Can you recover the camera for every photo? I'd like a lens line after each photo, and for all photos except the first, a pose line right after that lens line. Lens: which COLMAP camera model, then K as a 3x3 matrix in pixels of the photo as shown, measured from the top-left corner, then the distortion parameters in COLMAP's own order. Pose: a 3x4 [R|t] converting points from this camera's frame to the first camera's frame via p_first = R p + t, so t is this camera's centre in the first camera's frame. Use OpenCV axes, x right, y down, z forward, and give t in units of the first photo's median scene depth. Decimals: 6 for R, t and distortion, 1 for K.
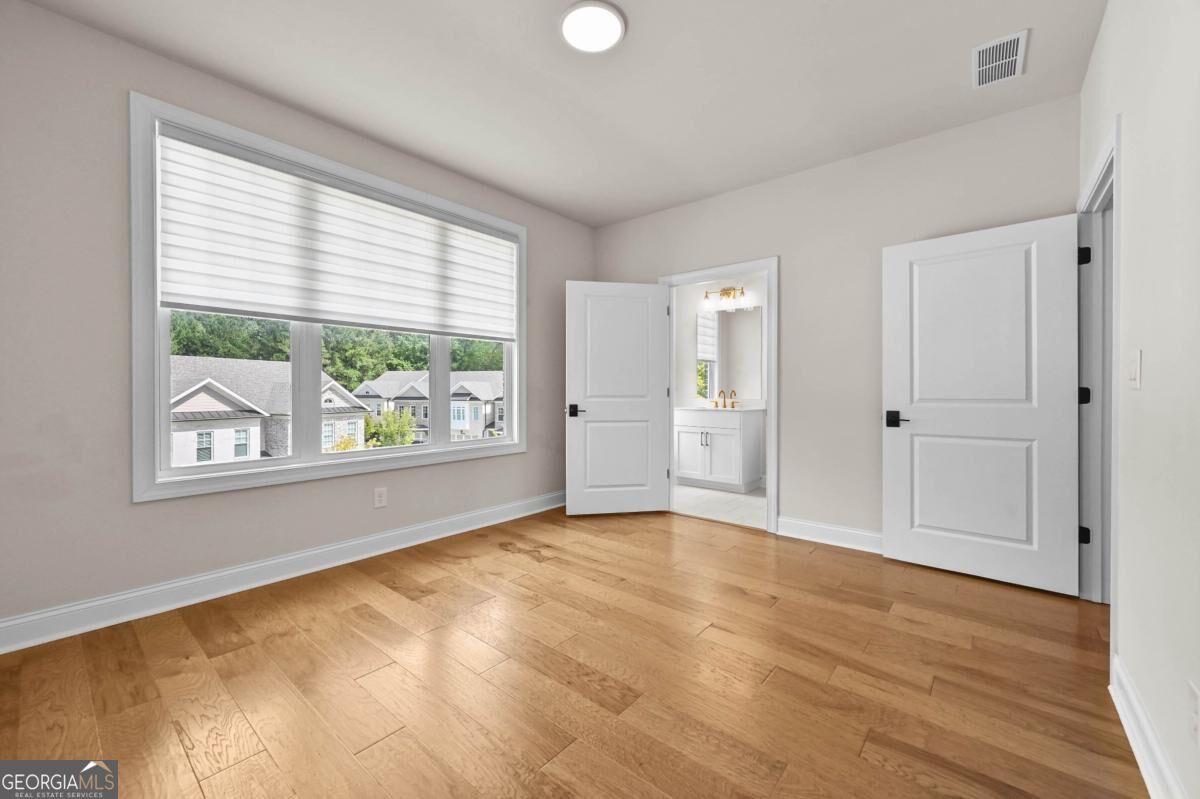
lens RADIAL K [[478.3, 0, 599.6], [0, 478.3, 391.9], [0, 0, 1]] dist [-0.000584, 0.000232]
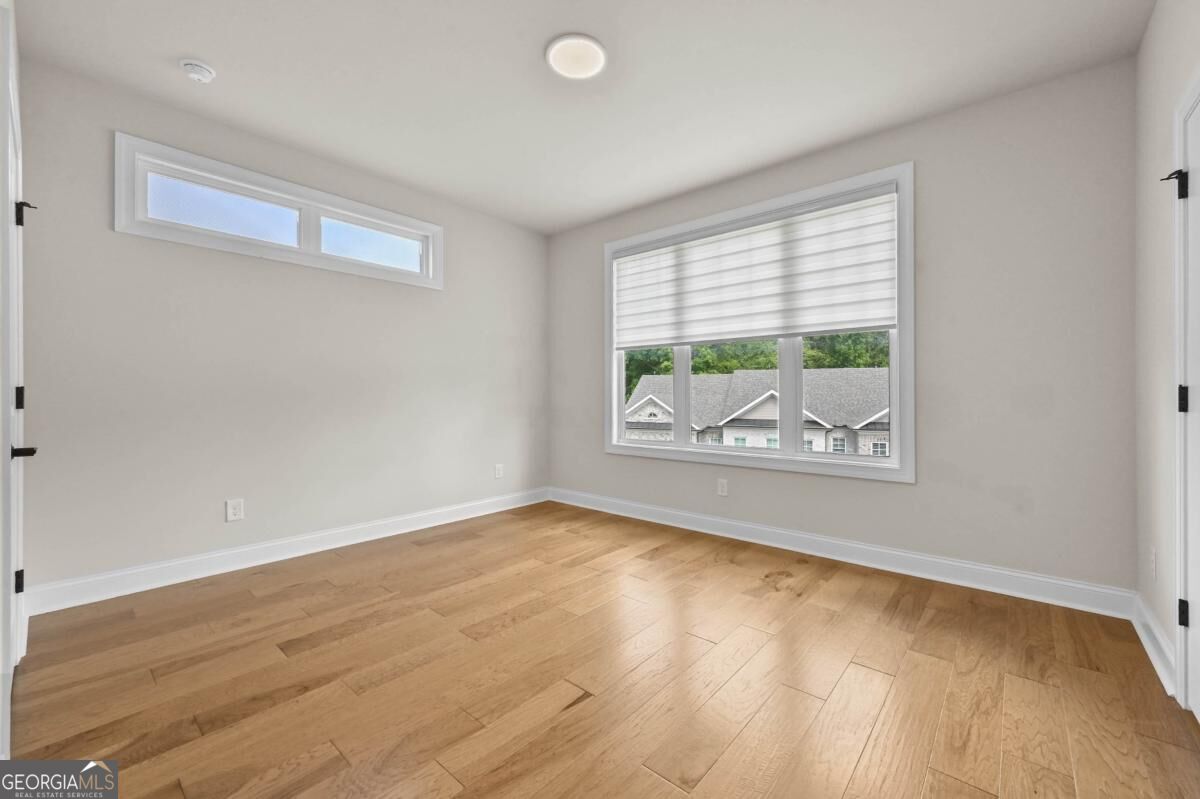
lens RADIAL K [[478.3, 0, 598.8], [0, 478.3, 395.8], [0, 0, 1]] dist [-0.000584, 0.000232]
pose [[-0.014704, -0.003493, -0.999886, 0.882895], [-0.005068, 0.999981, -0.003418, 0.004632], [0.999879, 0.005018, -0.014721, 0.891799]]
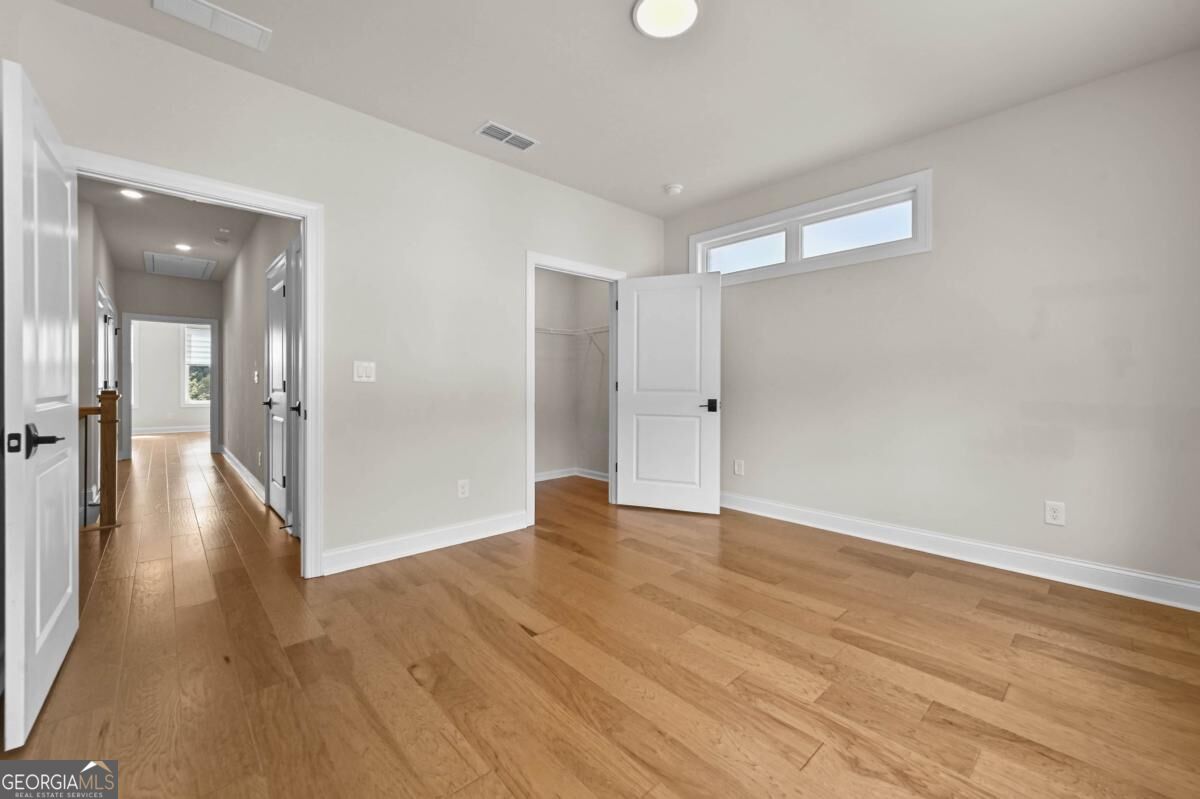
lens RADIAL K [[478.3, 0, 610.2], [0, 478.3, 386.9], [0, 0, 1]] dist [-0.000584, 0.000232]
pose [[-0.993209, -0.005995, 0.116188, -0.014632], [-0.004958, 0.999945, 0.009215, -0.004633], [-0.116237, 0.008576, -0.993184, 1.656044]]
